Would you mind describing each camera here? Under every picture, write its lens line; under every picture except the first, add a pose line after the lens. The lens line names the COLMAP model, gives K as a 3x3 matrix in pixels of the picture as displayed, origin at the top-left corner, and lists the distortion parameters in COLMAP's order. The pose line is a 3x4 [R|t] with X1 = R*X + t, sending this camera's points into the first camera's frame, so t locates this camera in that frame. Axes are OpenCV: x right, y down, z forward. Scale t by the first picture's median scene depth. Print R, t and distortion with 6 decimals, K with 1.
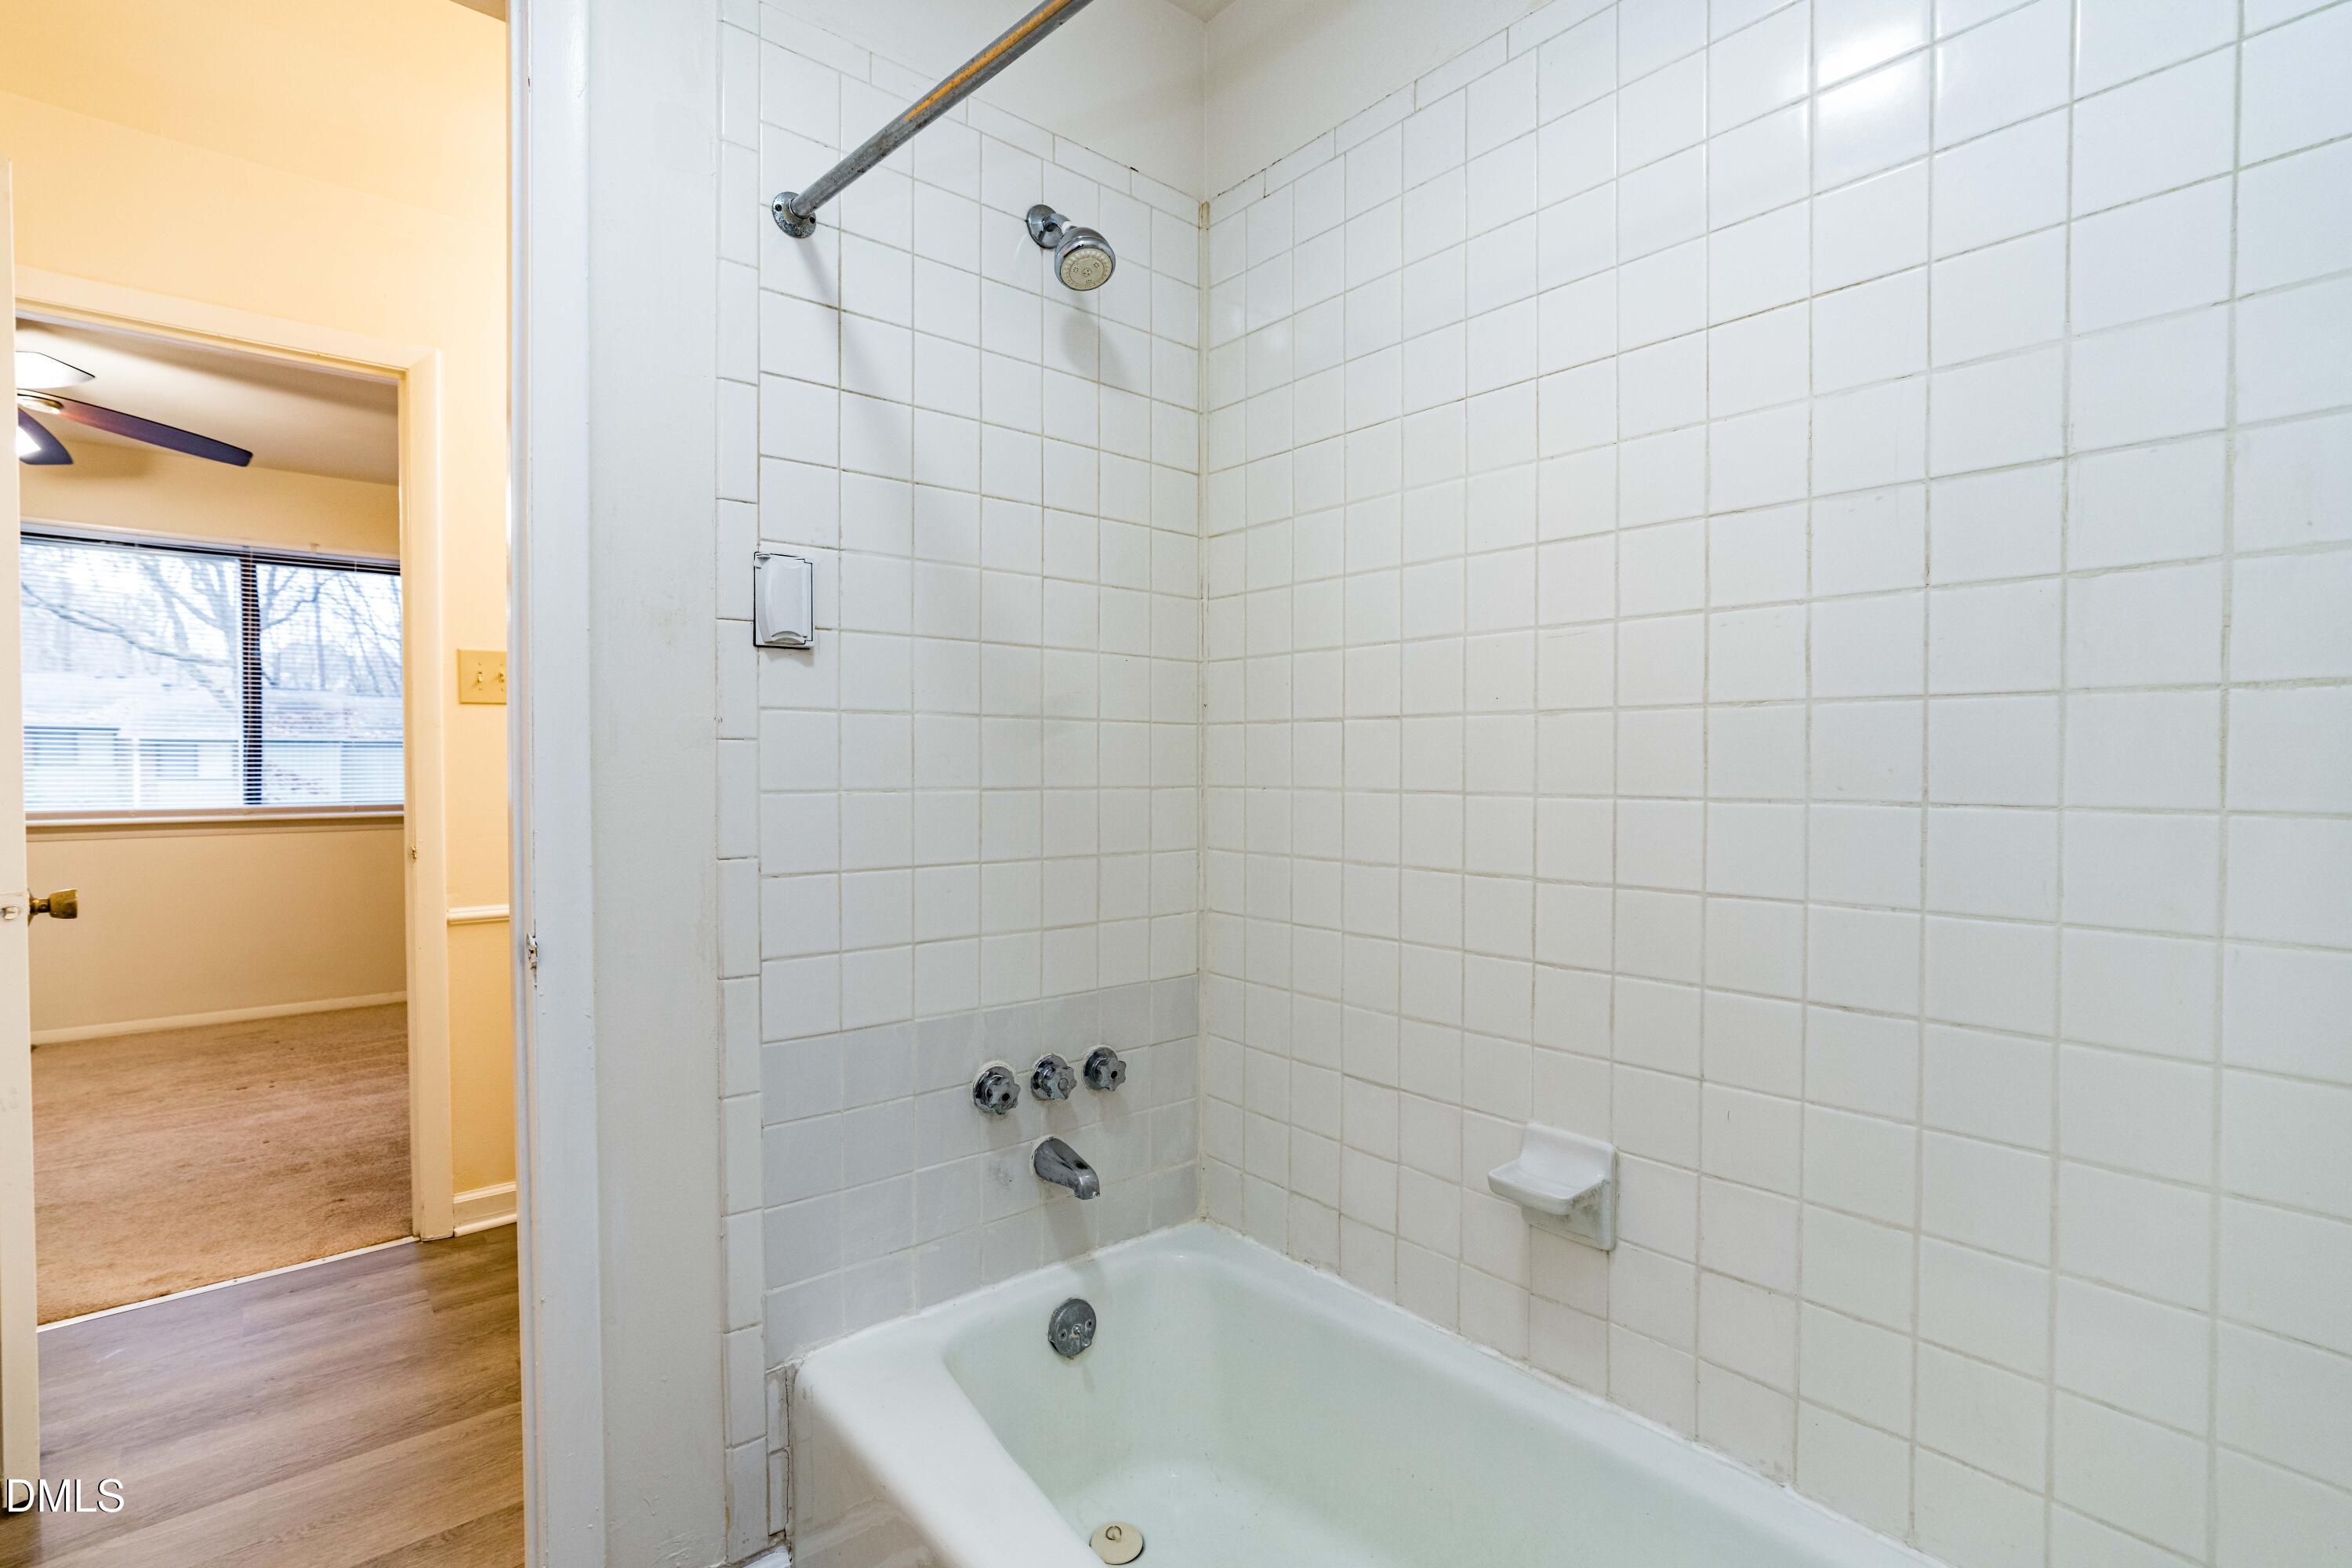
lens RADIAL K [[1061.0, 0, 1178.8], [0, 1061.0, 773.8], [0, 0, 1]] dist [-0.035100, 0.015865]
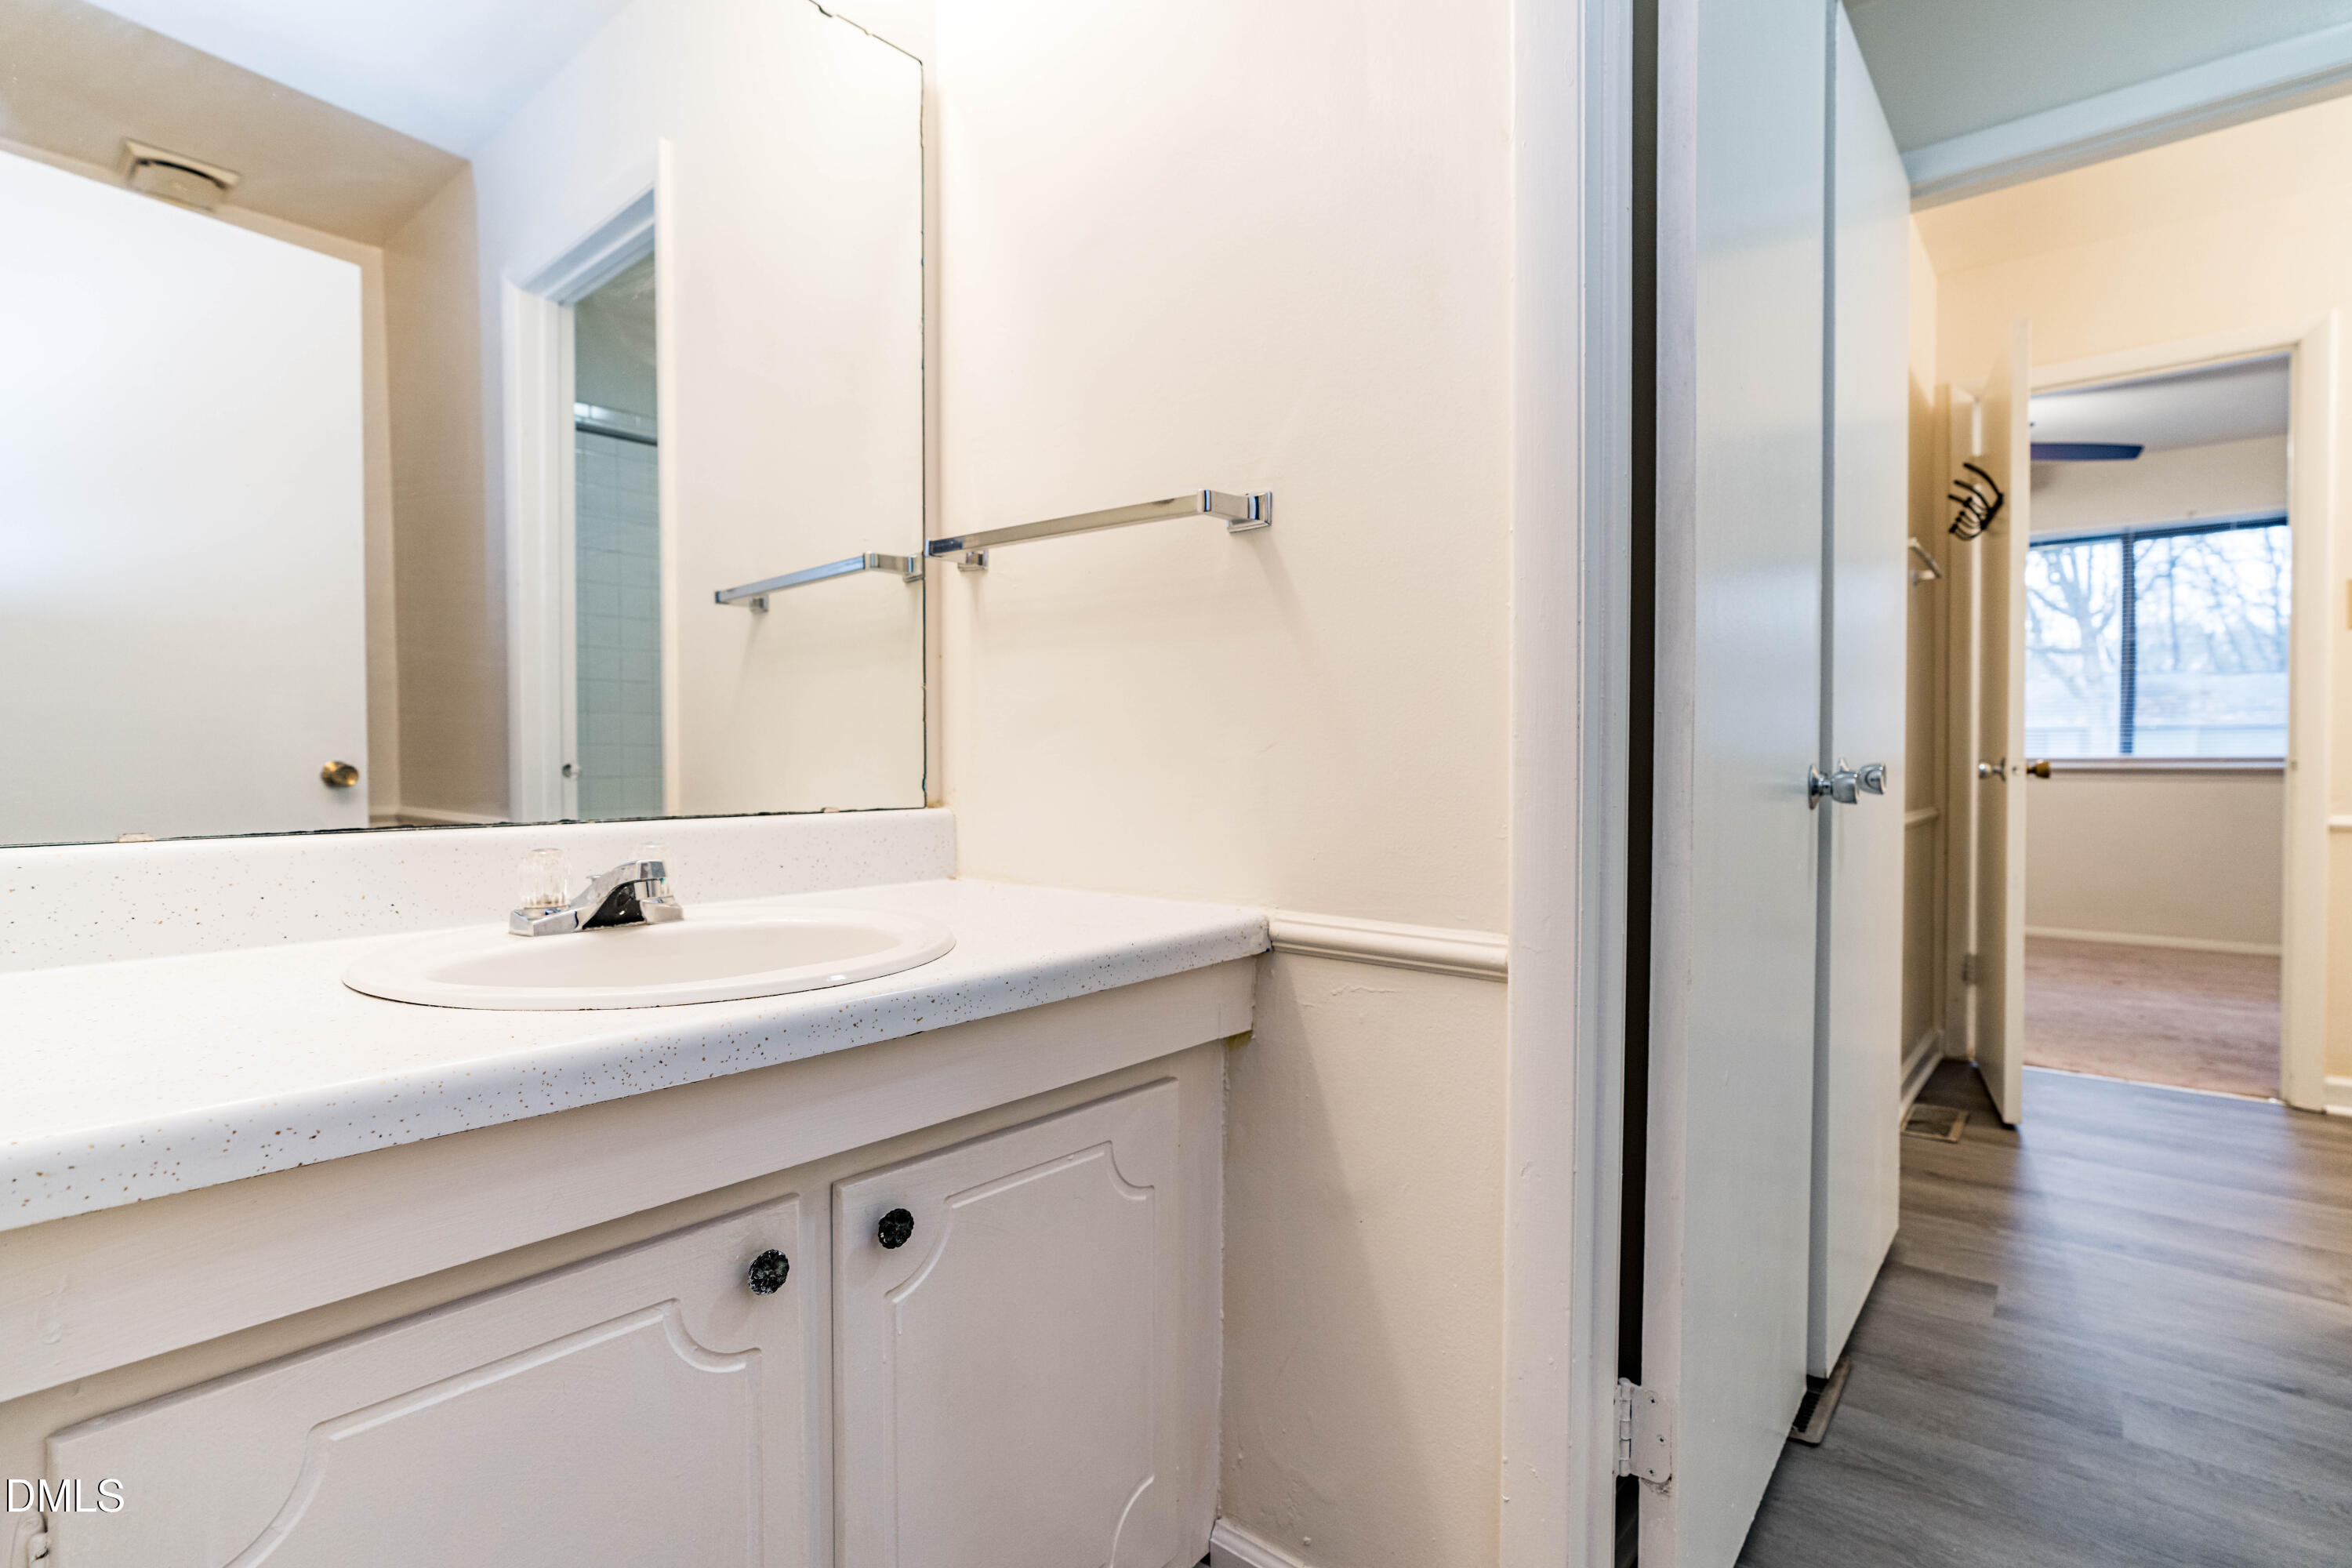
lens RADIAL K [[1099.6, 0, 1176.0], [0, 1099.6, 784.0], [0, 0, 1]] dist [-0.001738, 0.001253]
pose [[0.147117, 0.025332, -0.988795, 0.137521], [-0.008352, 0.999668, 0.024368, 0.038988], [0.989084, 0.004674, 0.147280, -0.192178]]
